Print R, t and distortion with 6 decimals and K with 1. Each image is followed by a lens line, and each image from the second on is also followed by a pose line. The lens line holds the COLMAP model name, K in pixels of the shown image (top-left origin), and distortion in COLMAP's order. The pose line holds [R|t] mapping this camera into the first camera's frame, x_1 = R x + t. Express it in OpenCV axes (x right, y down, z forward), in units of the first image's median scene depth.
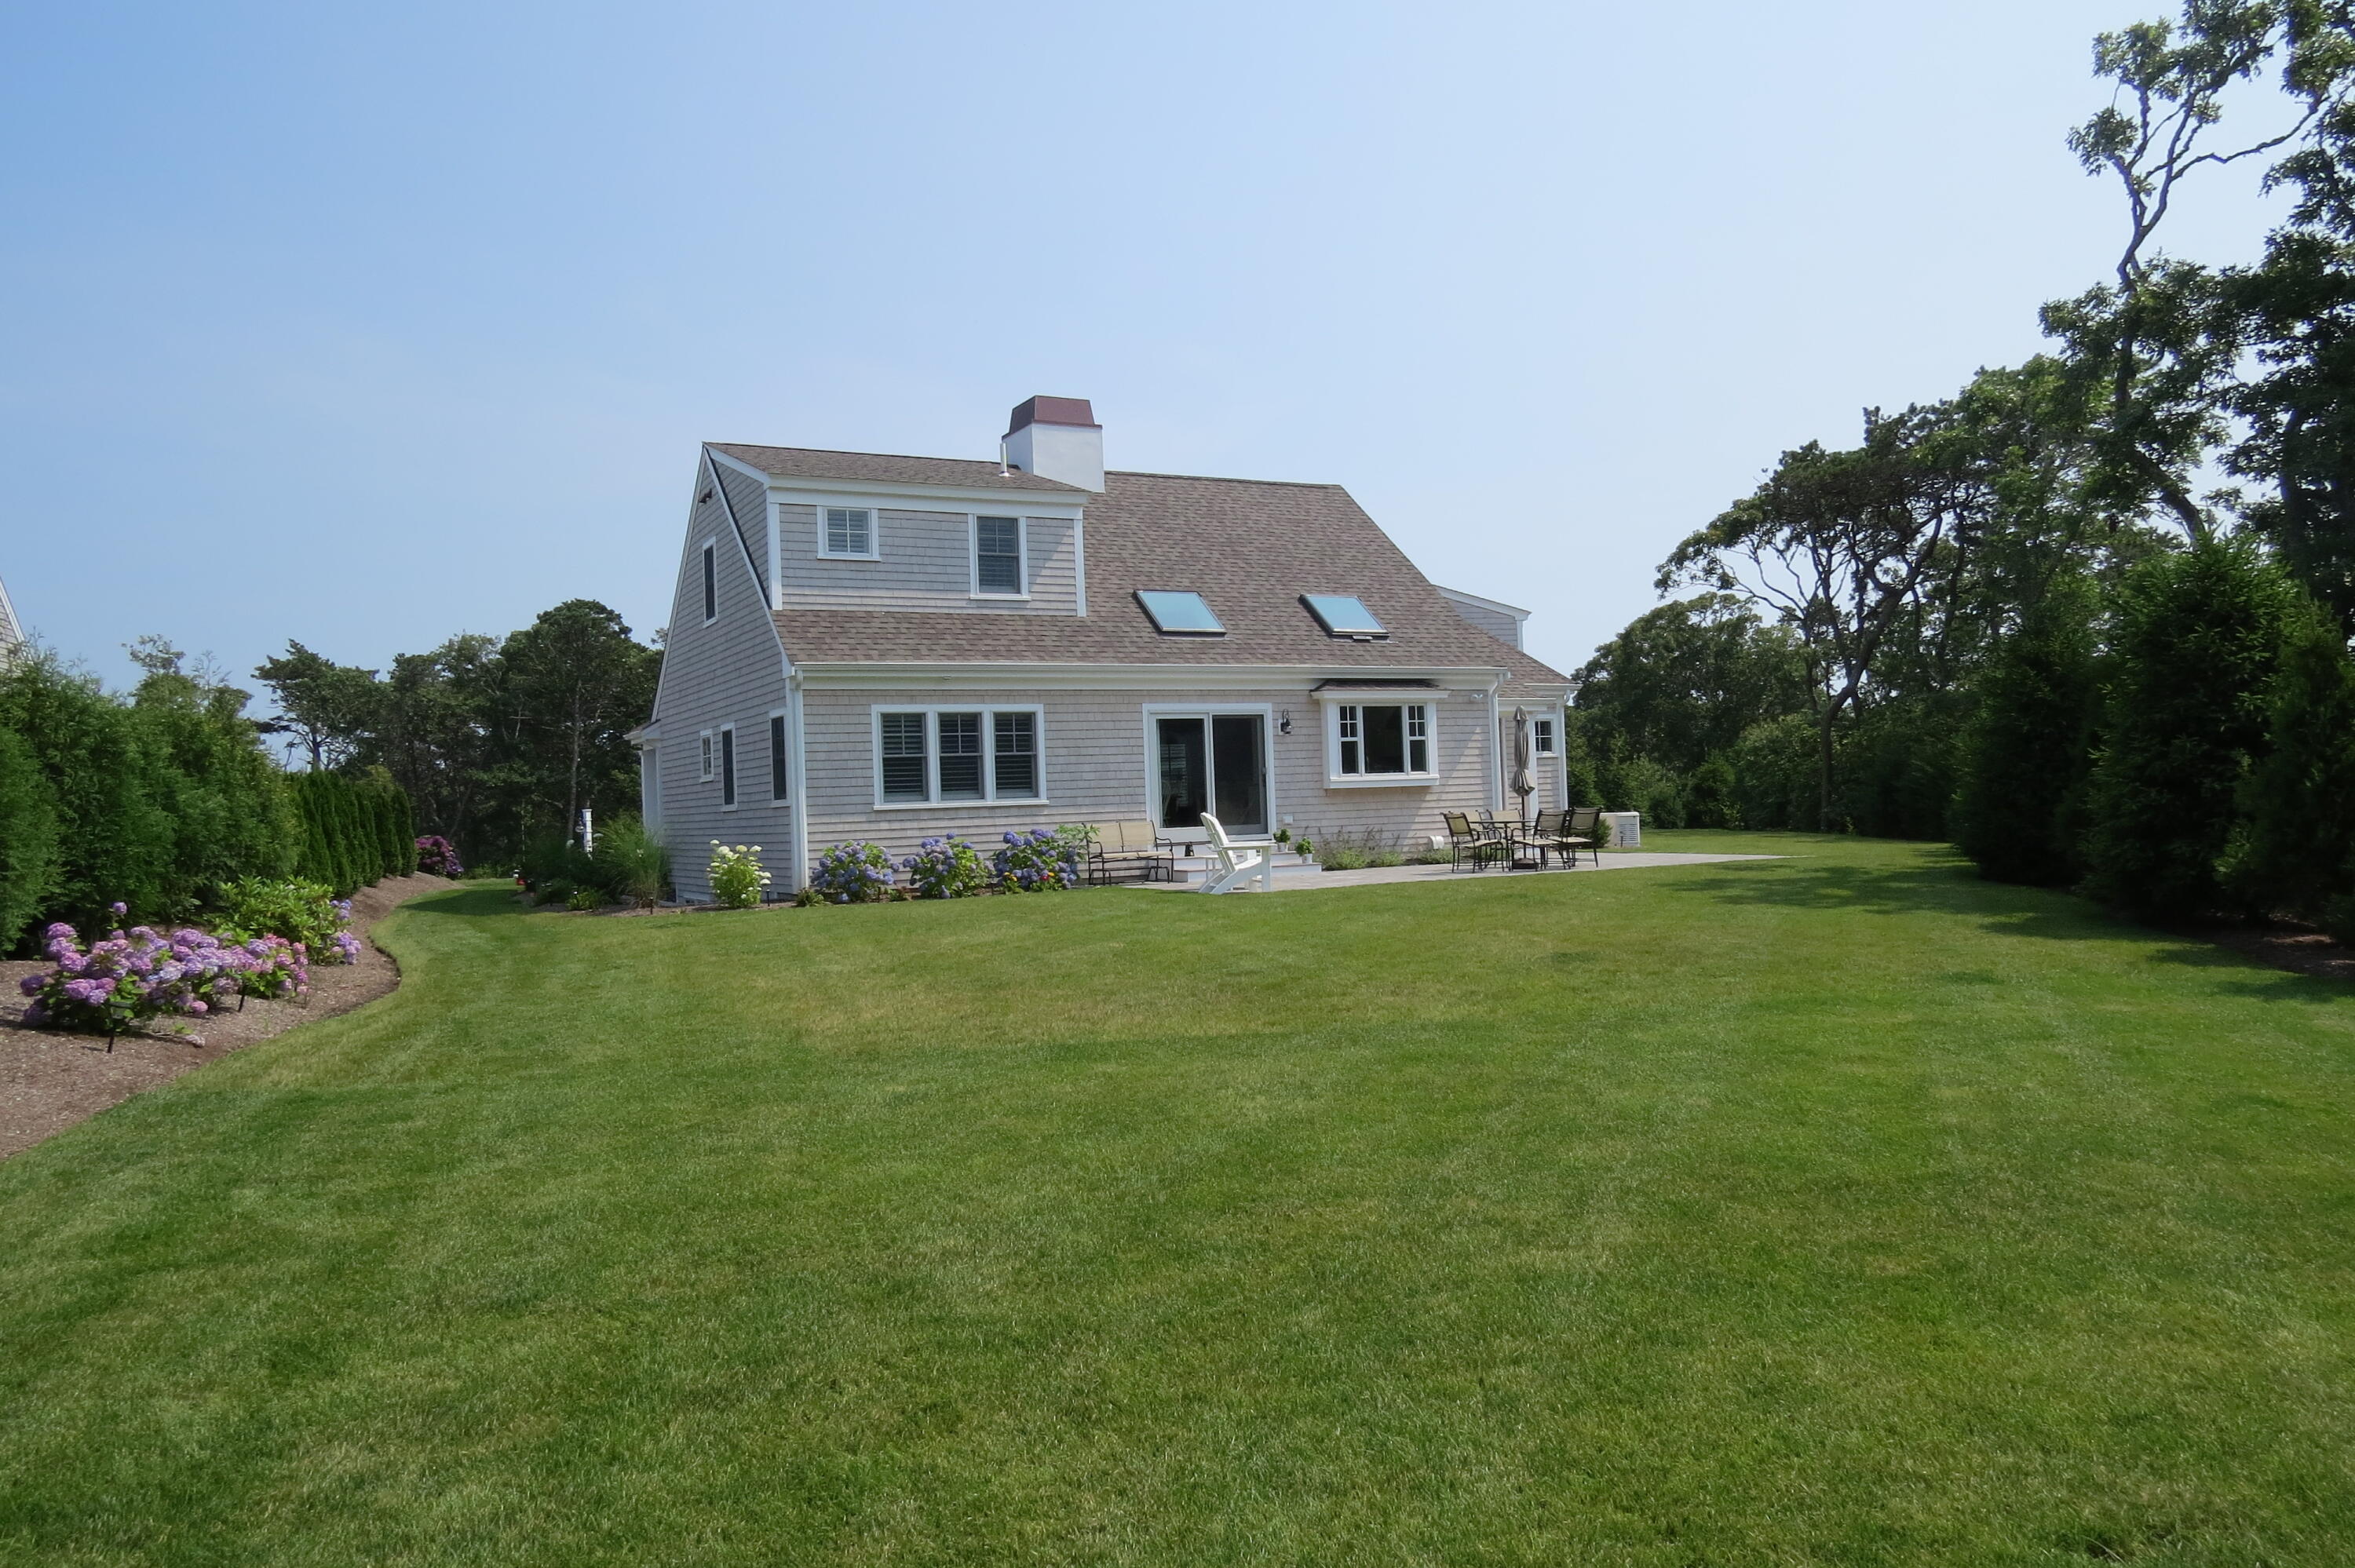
lens RADIAL K [[1682.0, 0, 1171.4], [0, 1682.0, 784.6], [0, 0, 1]] dist [-0.023045, 0.009197]
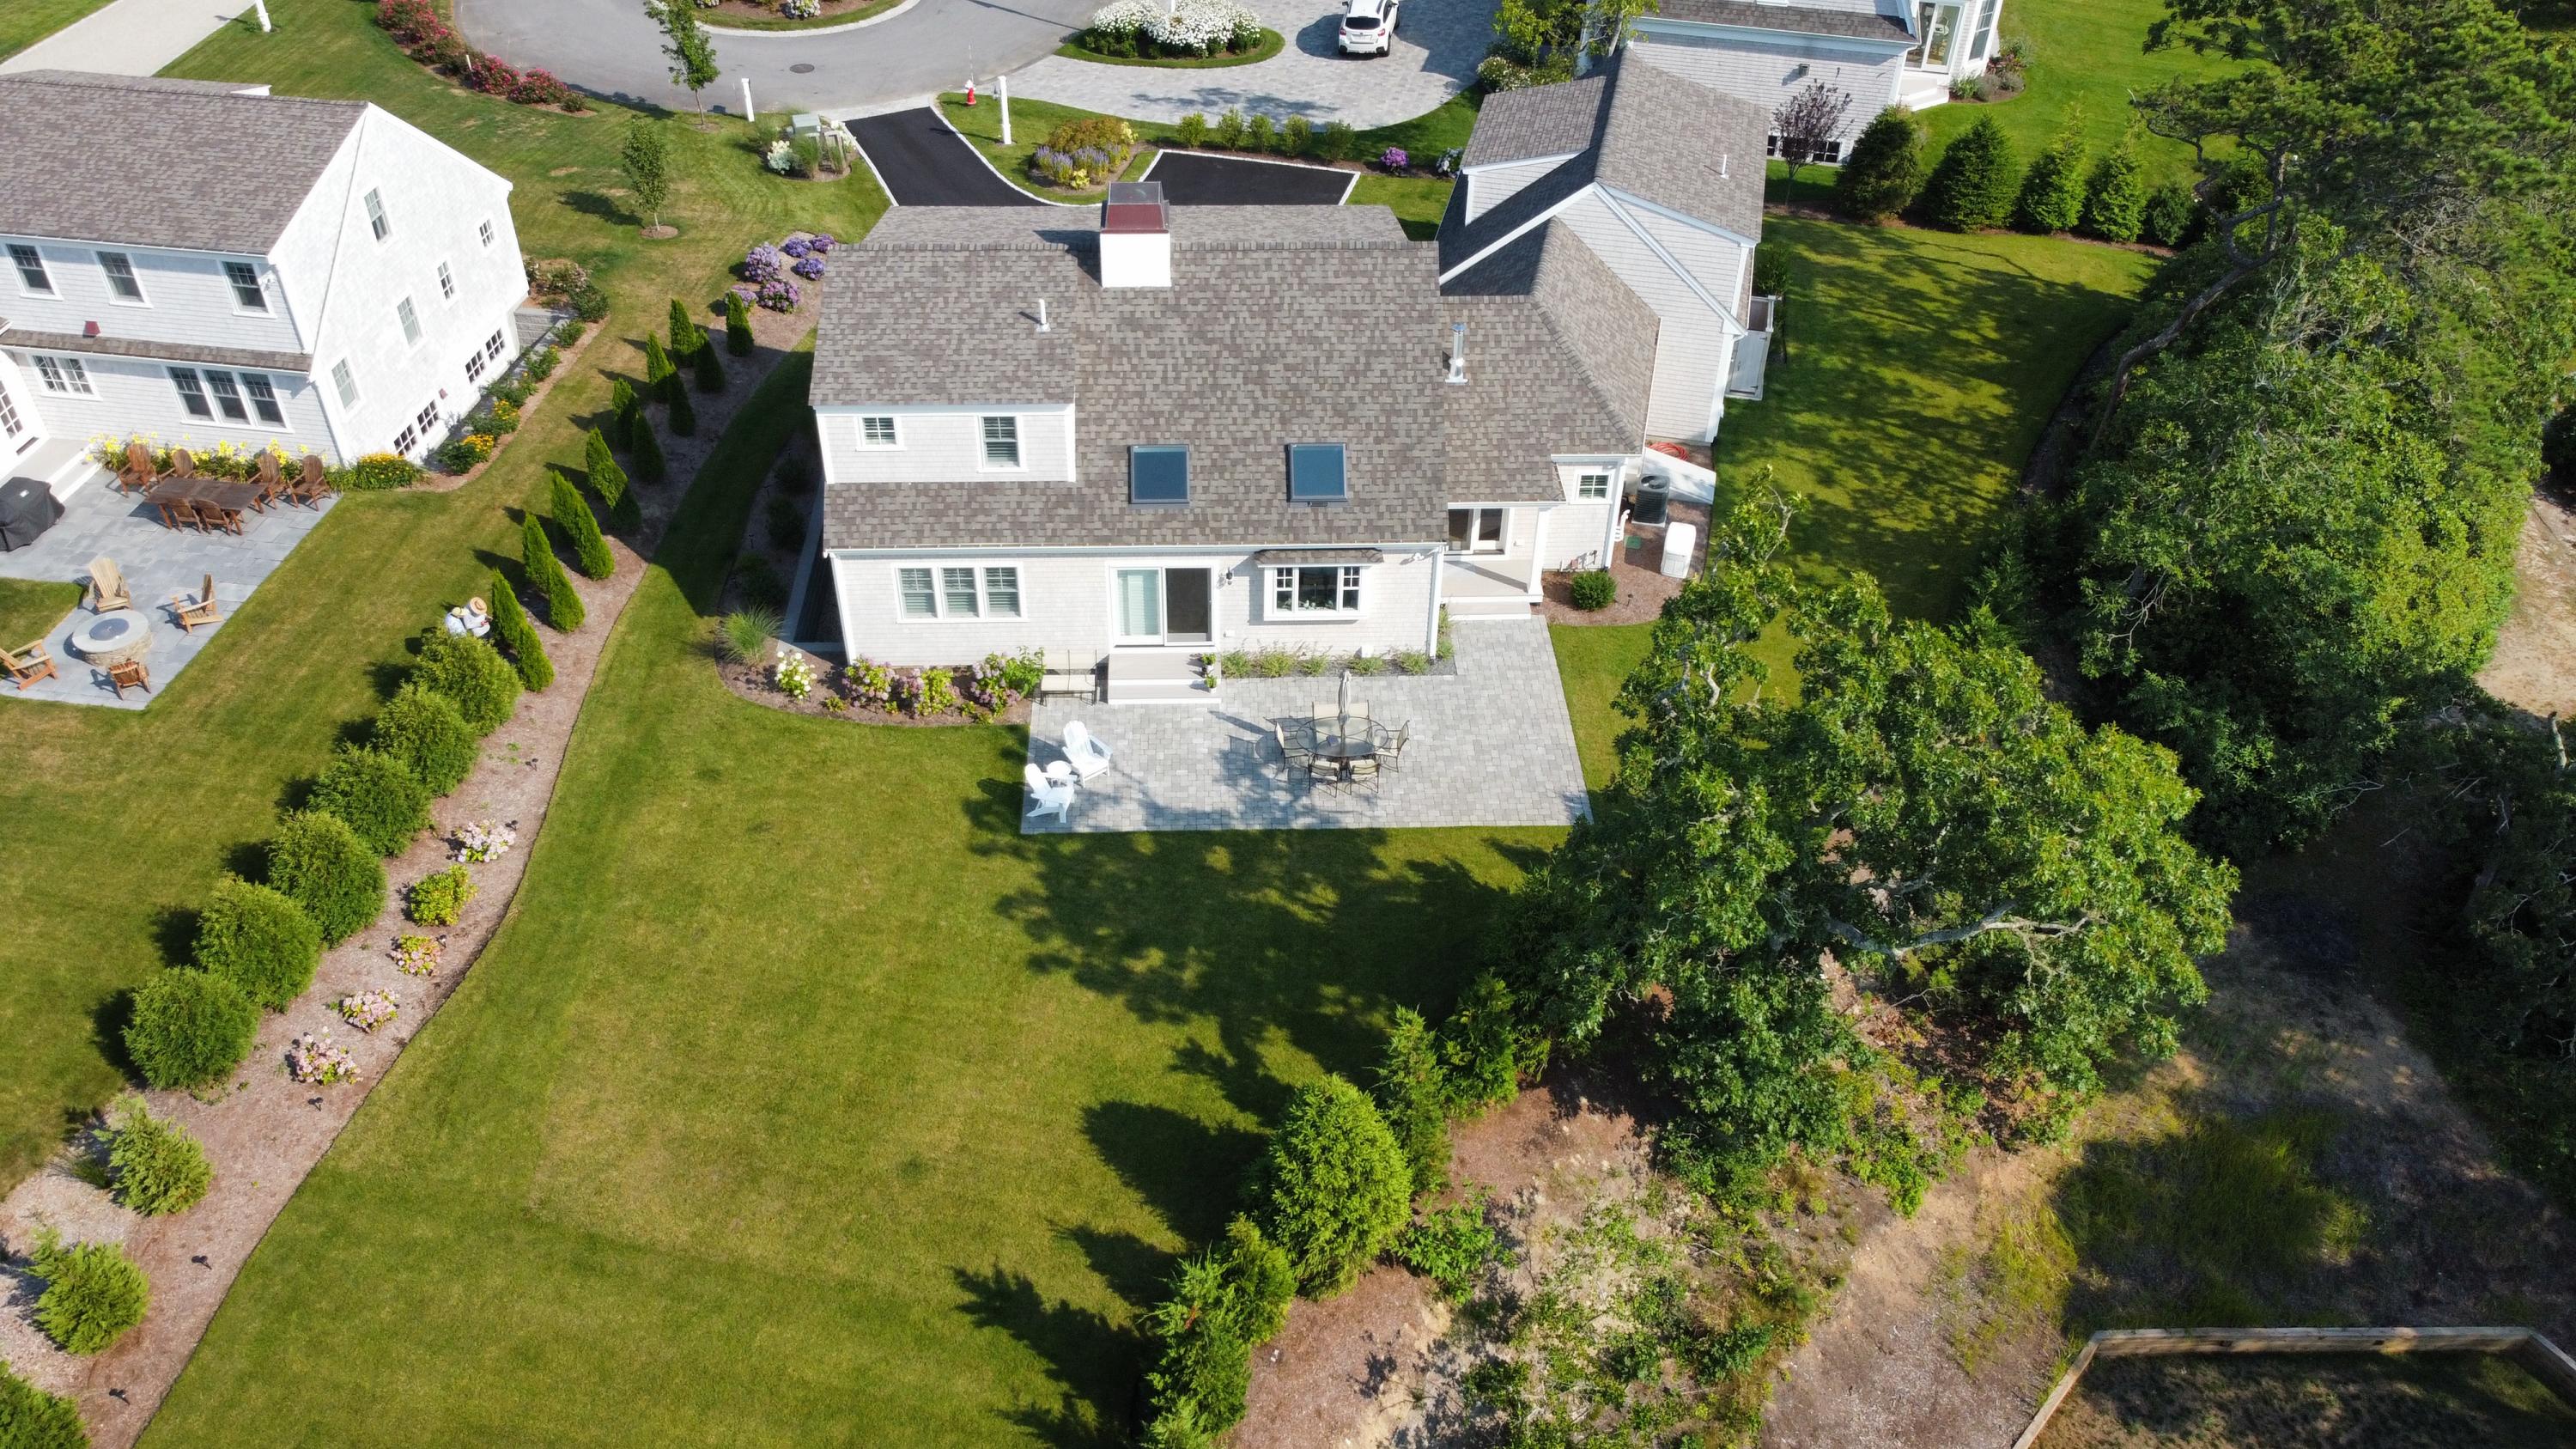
lens RADIAL K [[1956.2, 0, 1306.3], [0, 1956.2, 731.3], [0, 0, 1]] dist [0.000405, 0.001613]
pose [[0.896976, 0.326938, -0.297567, 0.641011], [-0.034967, 0.723466, 0.689474, -1.041259], [0.440695, -0.608036, 0.660364, -0.025394]]
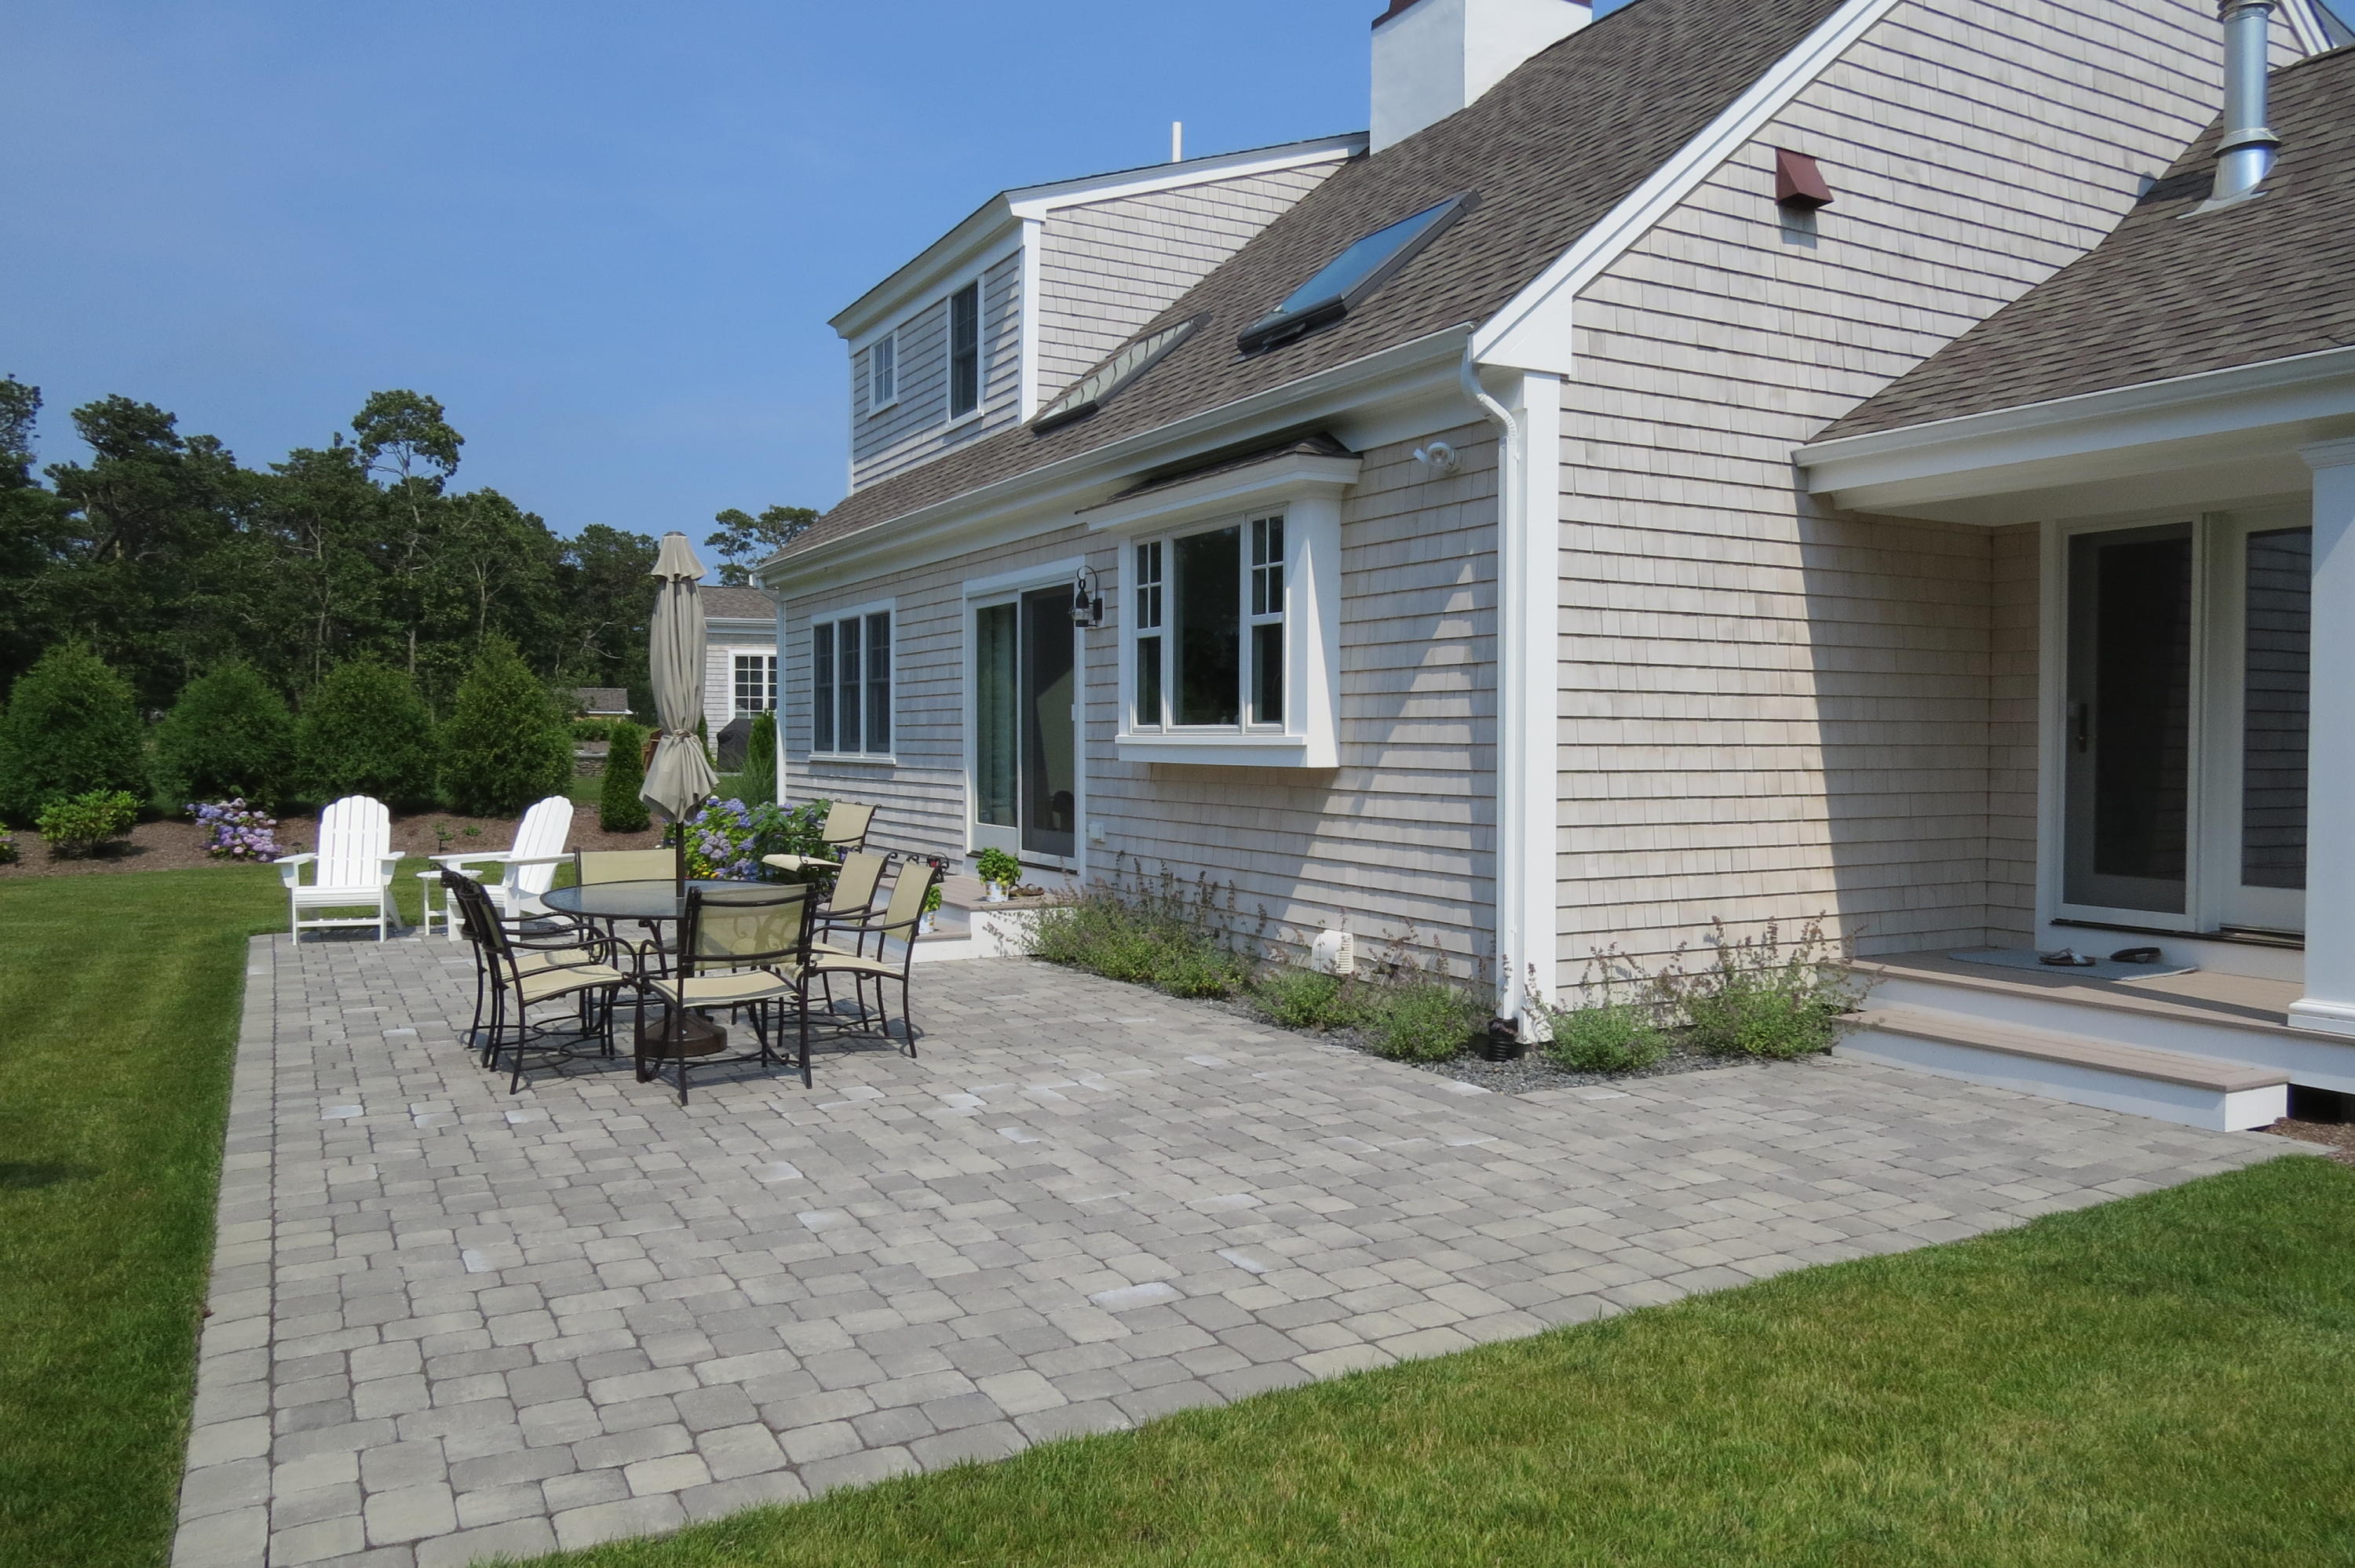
lens RADIAL K [[1682.0, 0, 1180.1], [0, 1682.0, 791.4], [0, 0, 1]] dist [-0.023045, 0.009197]
pose [[0.014607, 0.064833, -0.997789, 0.522390], [0.002997, 0.997888, 0.064883, -0.017093], [0.999889, -0.003938, 0.014382, 1.087189]]
